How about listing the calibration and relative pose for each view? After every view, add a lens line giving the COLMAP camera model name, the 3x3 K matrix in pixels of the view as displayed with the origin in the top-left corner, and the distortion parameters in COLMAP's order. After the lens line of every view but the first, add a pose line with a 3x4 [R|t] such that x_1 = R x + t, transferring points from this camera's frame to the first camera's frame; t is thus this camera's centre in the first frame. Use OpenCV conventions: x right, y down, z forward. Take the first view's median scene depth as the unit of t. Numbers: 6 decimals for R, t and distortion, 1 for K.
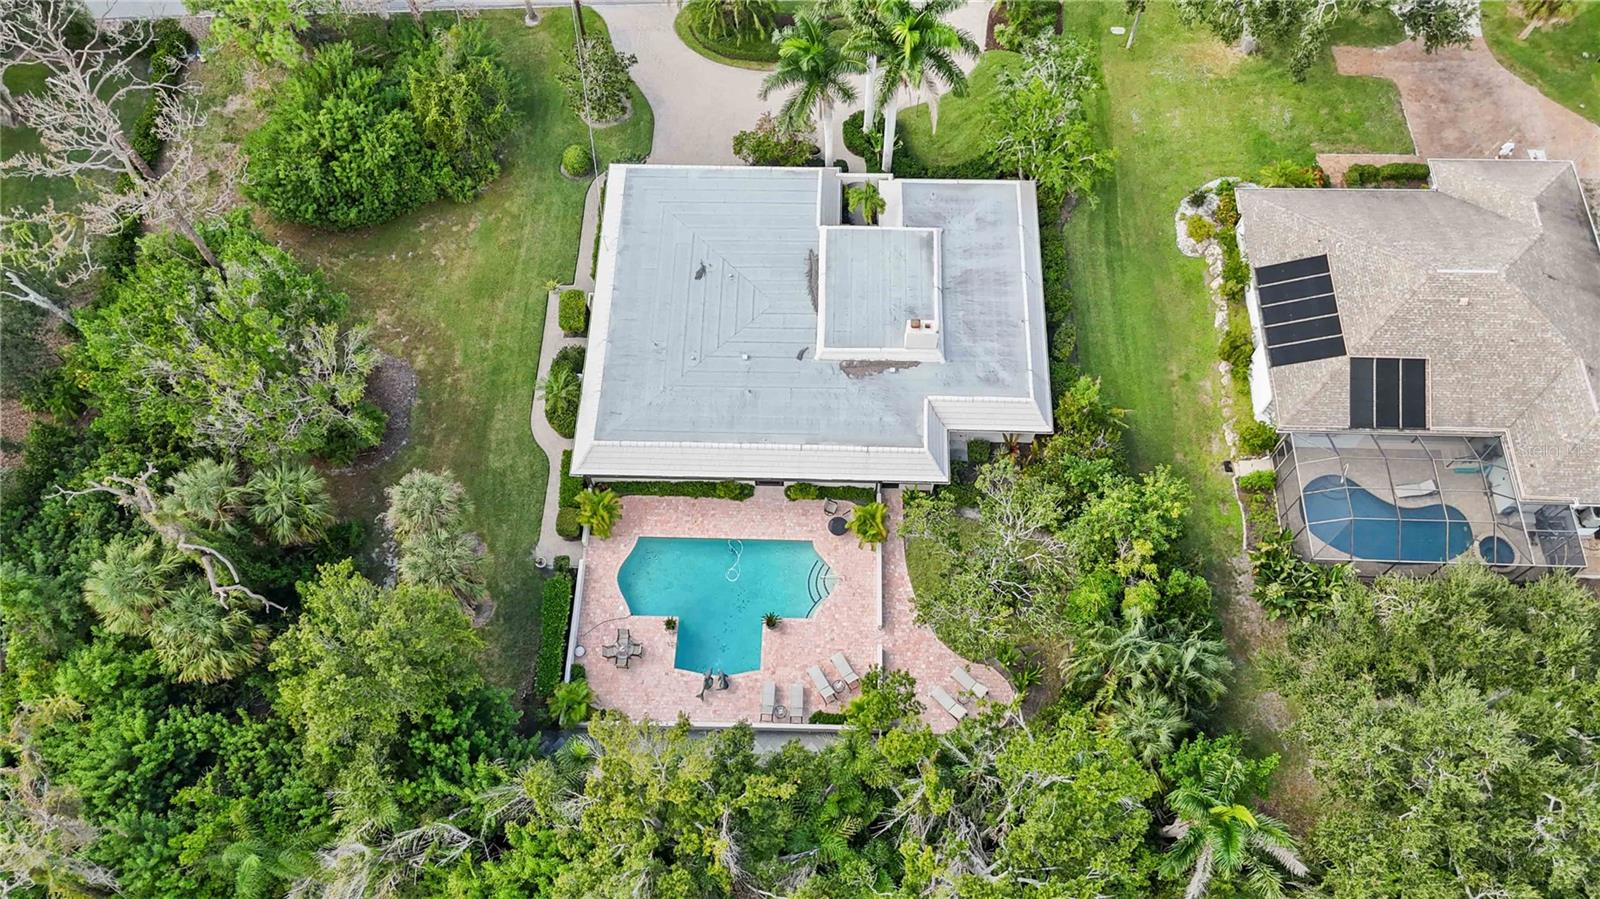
lens RADIAL K [[1173.2, 0, 803.1], [0, 1173.2, 449.8], [0, 0, 1]] dist [0.057840, -0.051833]
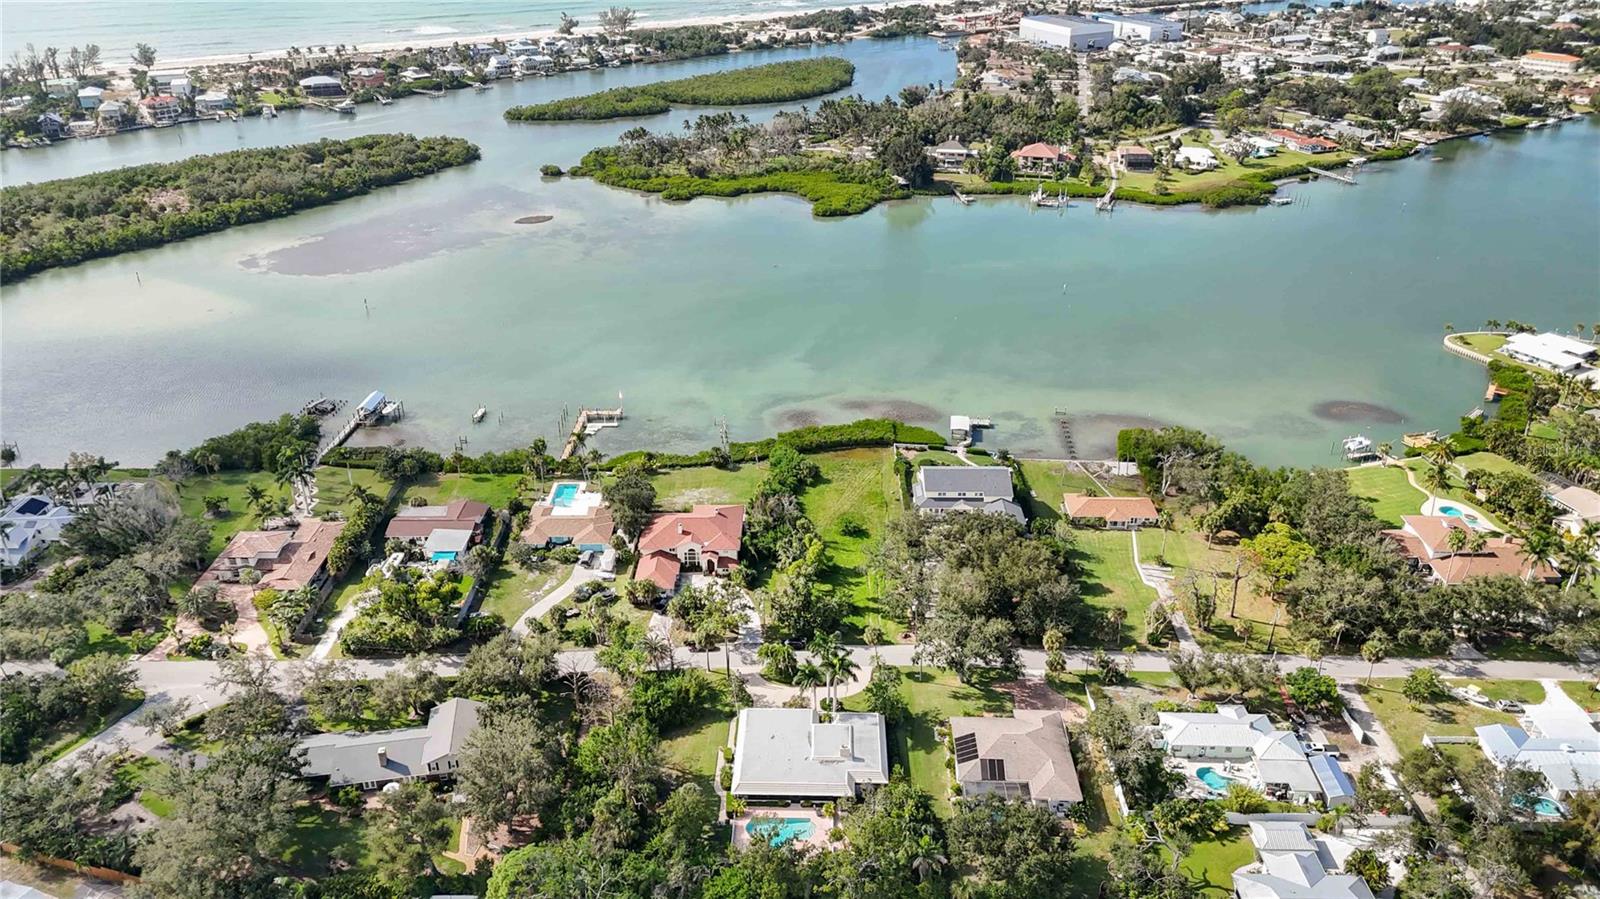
lens RADIAL K [[1173.2, 0, 803.1], [0, 1173.2, 449.8], [0, 0, 1]] dist [0.057840, -0.051833]
pose [[0.999936, 0.008595, 0.007418, -0.037669], [-0.002311, 0.793761, -0.608226, 1.103344], [-0.011116, 0.608169, 0.793730, -1.859020]]
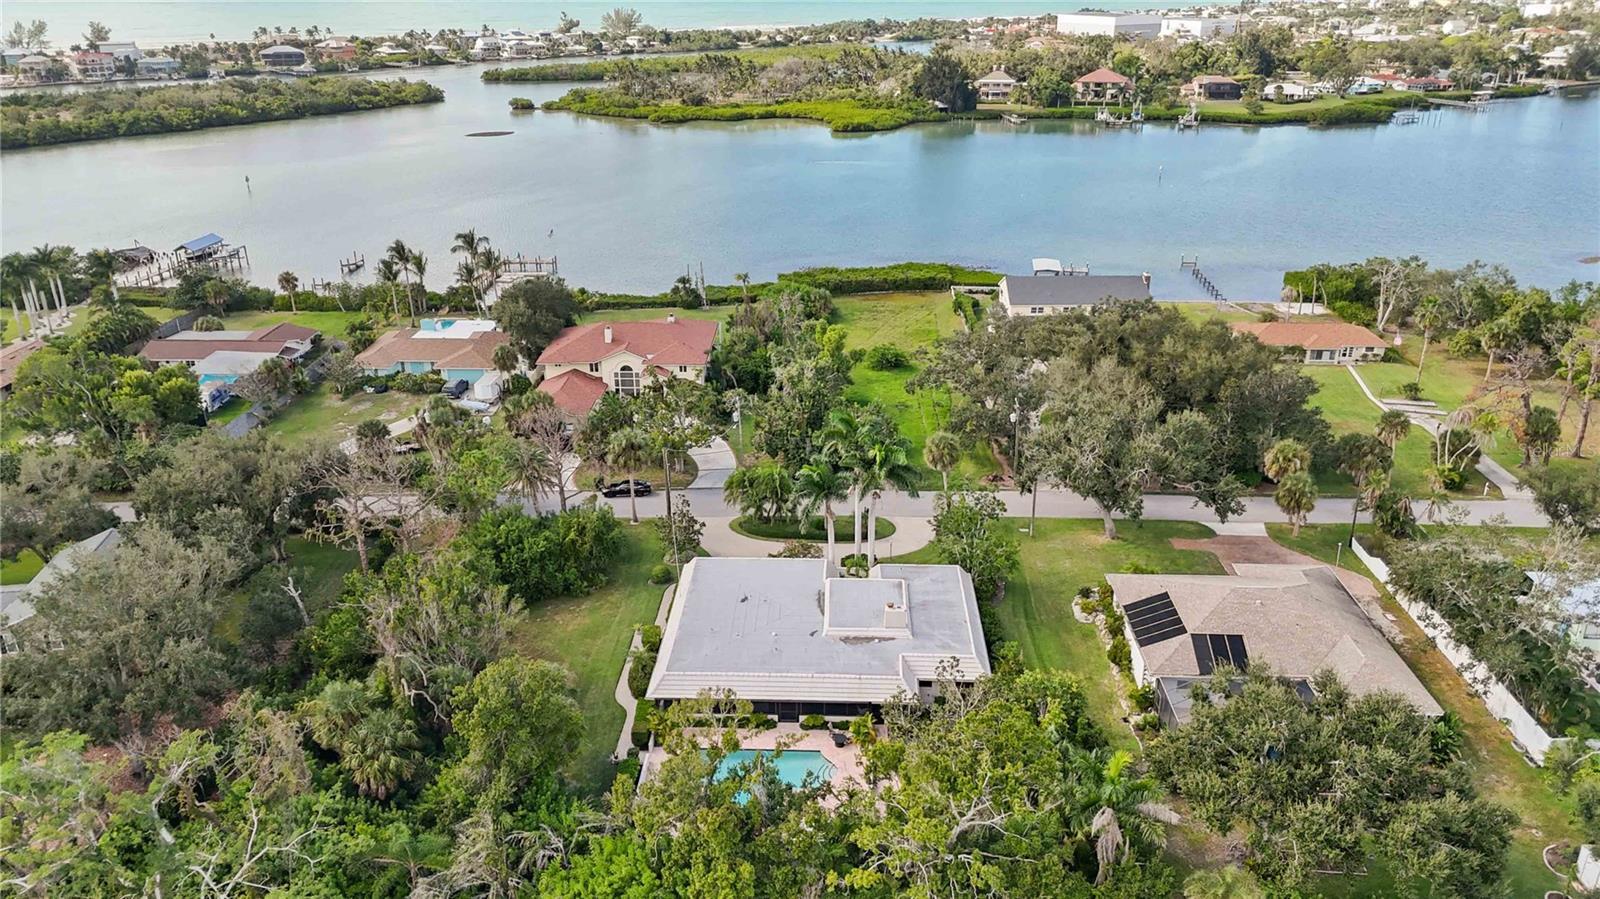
lens RADIAL K [[1173.2, 0, 803.1], [0, 1173.2, 449.8], [0, 0, 1]] dist [0.057840, -0.051833]
pose [[0.999870, 0.013877, -0.008200, -0.004405], [-0.015801, 0.743379, -0.668684, 0.682941], [-0.003183, 0.668727, 0.743501, -0.212192]]
